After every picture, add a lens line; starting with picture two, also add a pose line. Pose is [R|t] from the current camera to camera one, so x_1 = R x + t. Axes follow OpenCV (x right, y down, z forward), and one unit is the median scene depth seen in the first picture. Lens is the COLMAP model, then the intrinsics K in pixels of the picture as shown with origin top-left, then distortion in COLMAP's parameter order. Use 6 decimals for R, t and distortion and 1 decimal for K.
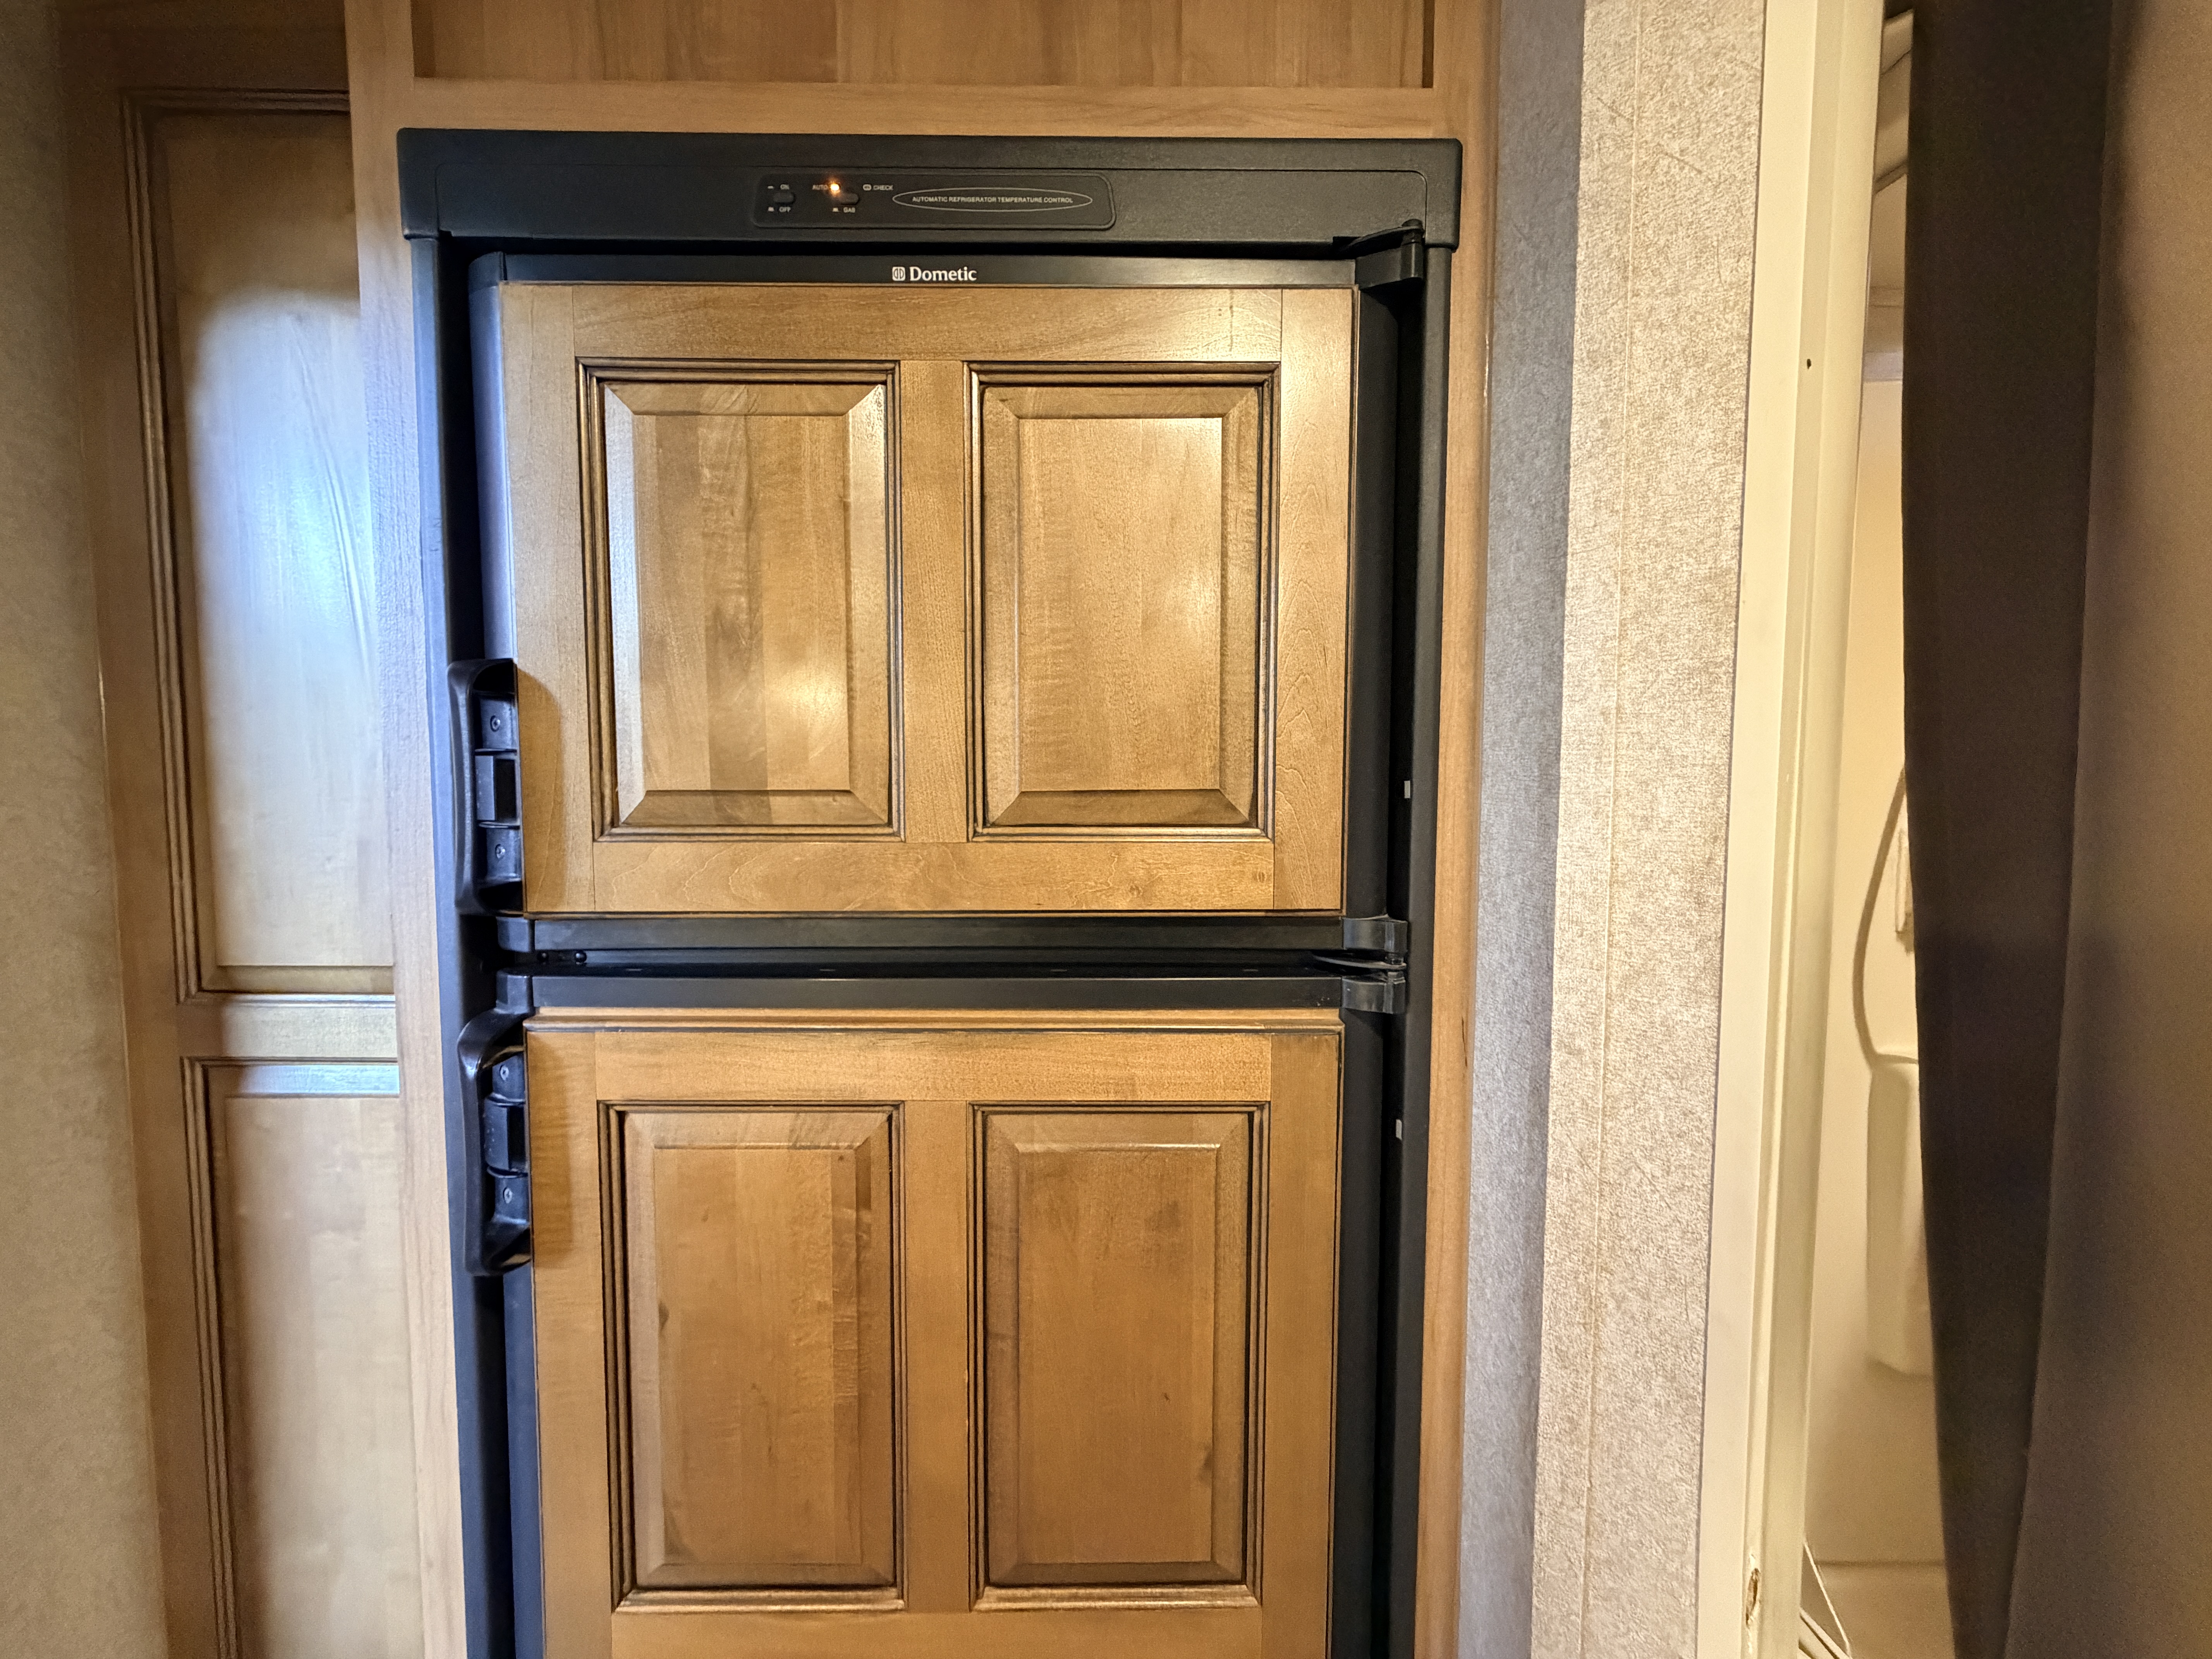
lens RADIAL K [[880.7, 0, 1110.3], [0, 880.7, 831.1], [0, 0, 1]] dist [0.000547, 0.000000]
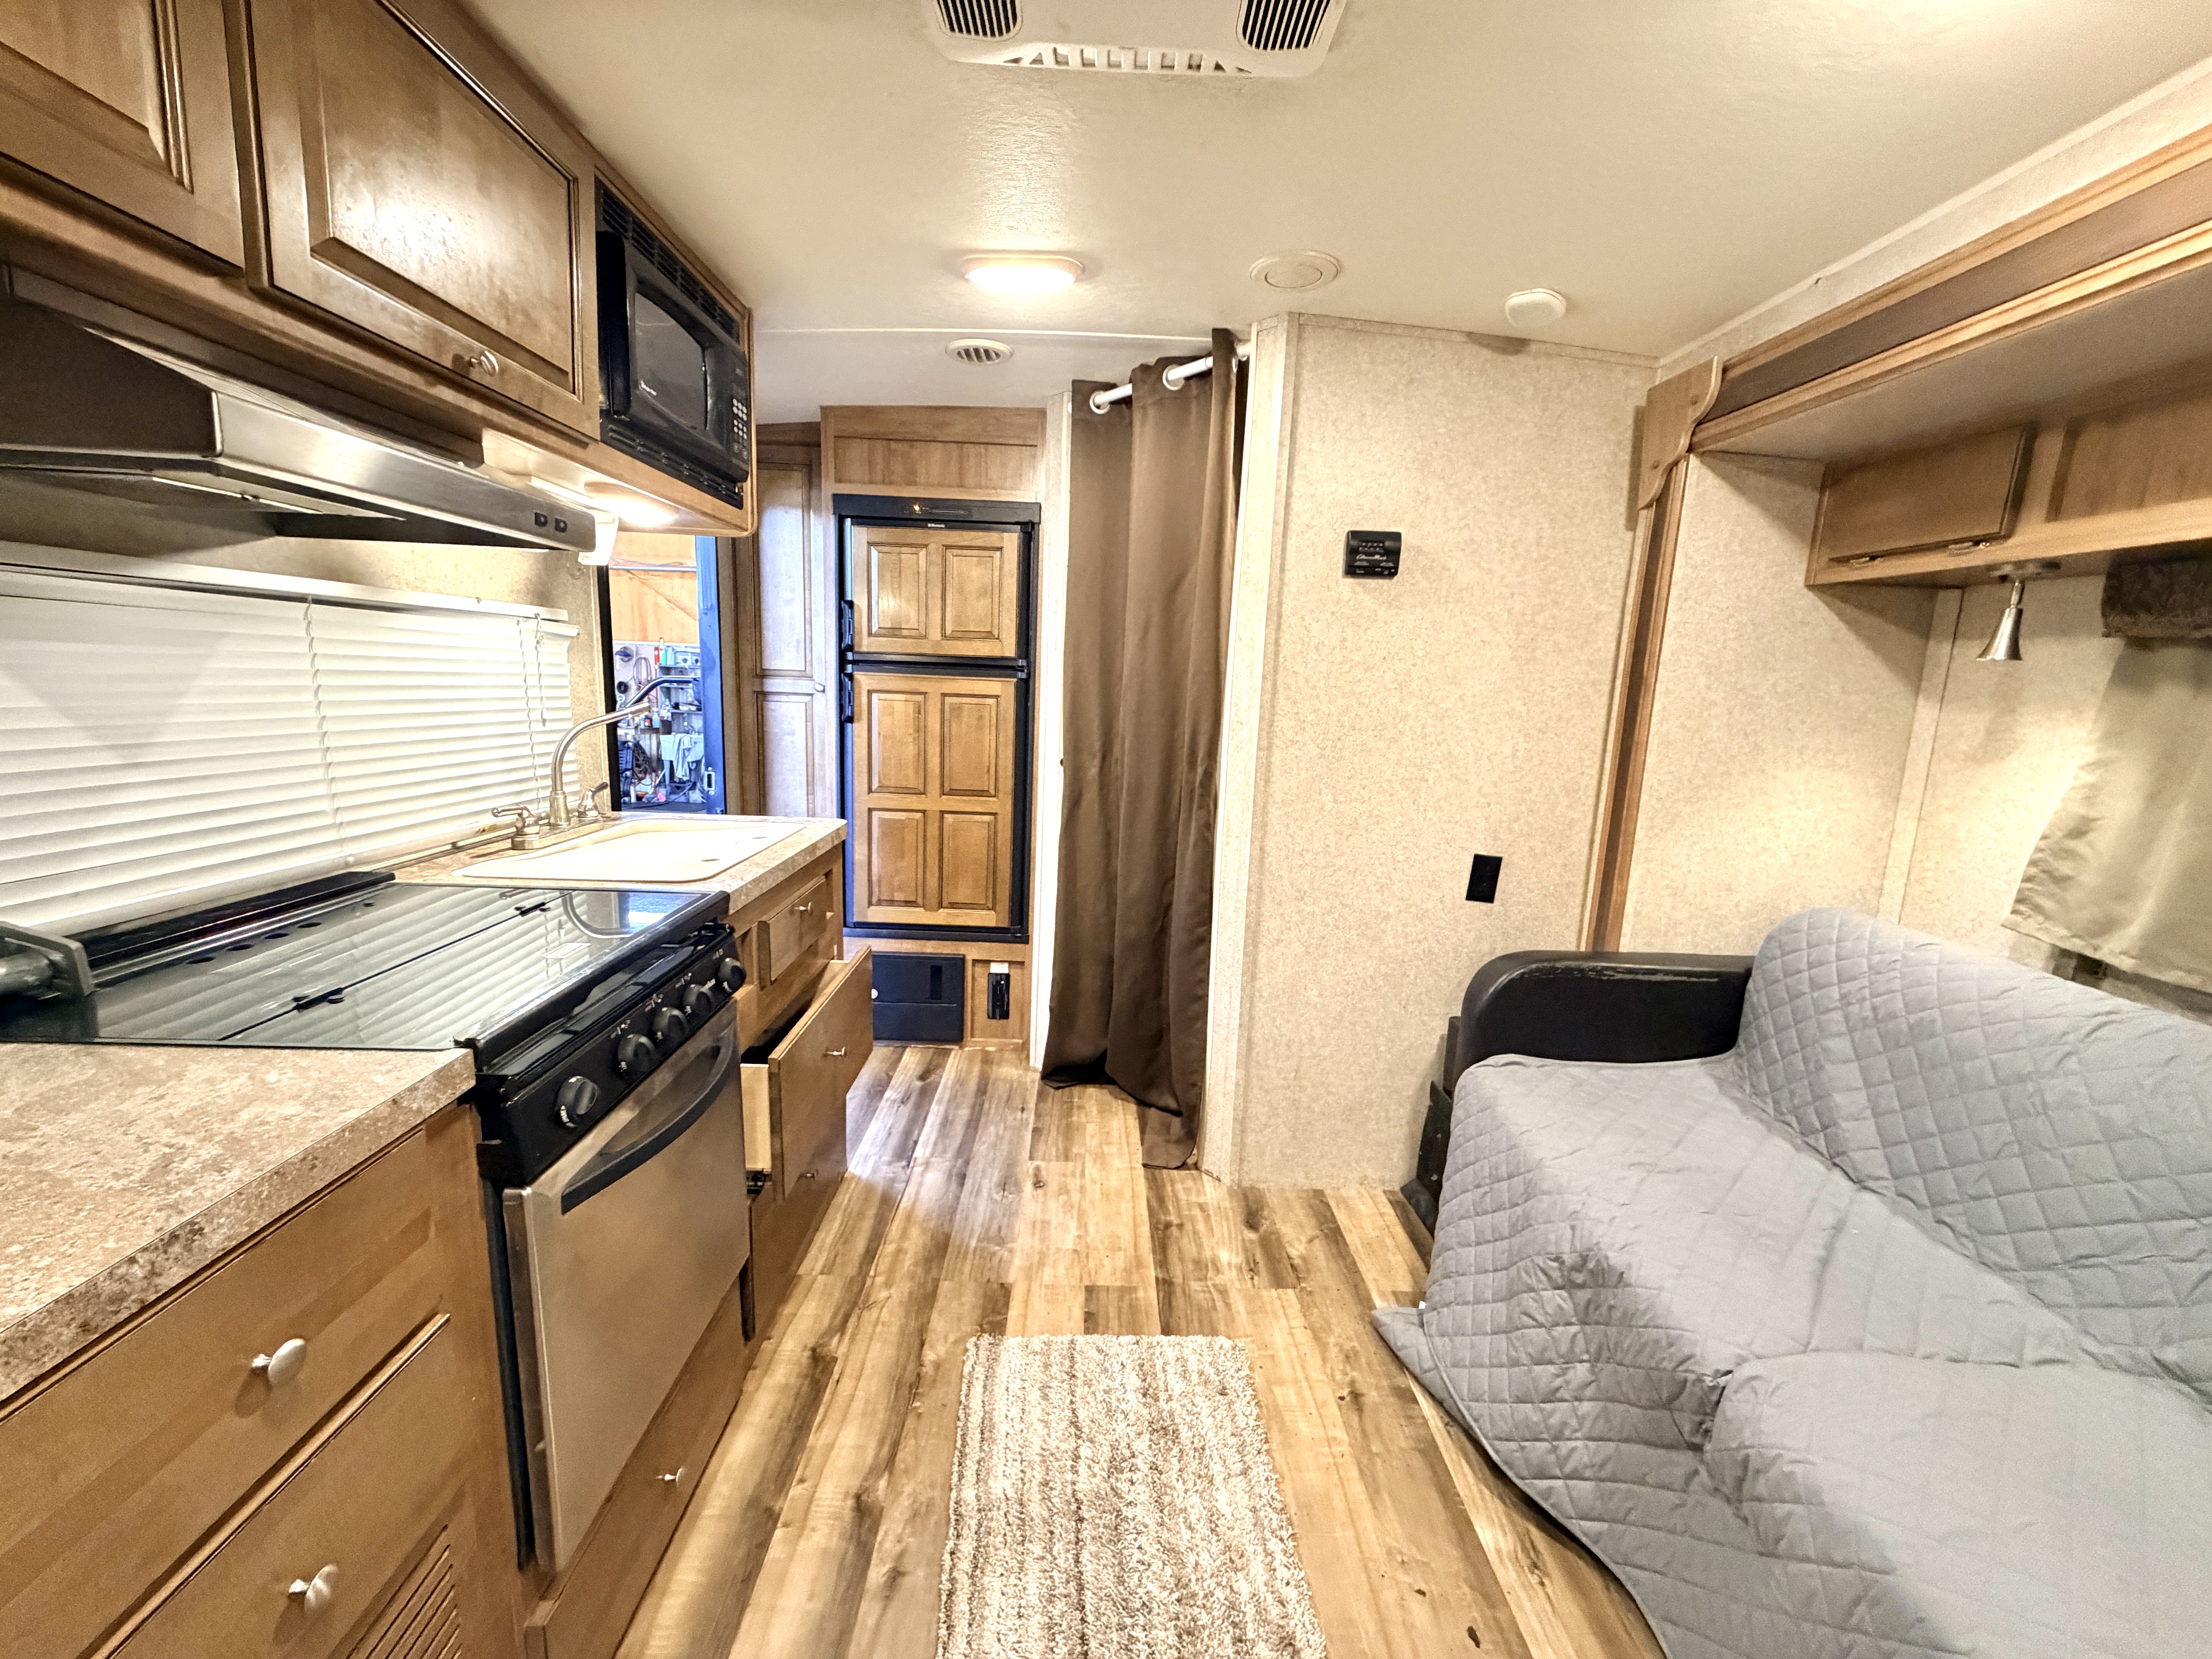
lens RADIAL K [[880.7, 0, 1101.7], [0, 880.7, 828.9], [0, 0, 1]] dist [0.000547, 0.000000]
pose [[0.999348, 0.033663, 0.013032, 0.715247], [-0.034904, 0.993205, 0.111019, 0.483800], [-0.009206, -0.111401, 0.993733, -4.071876]]
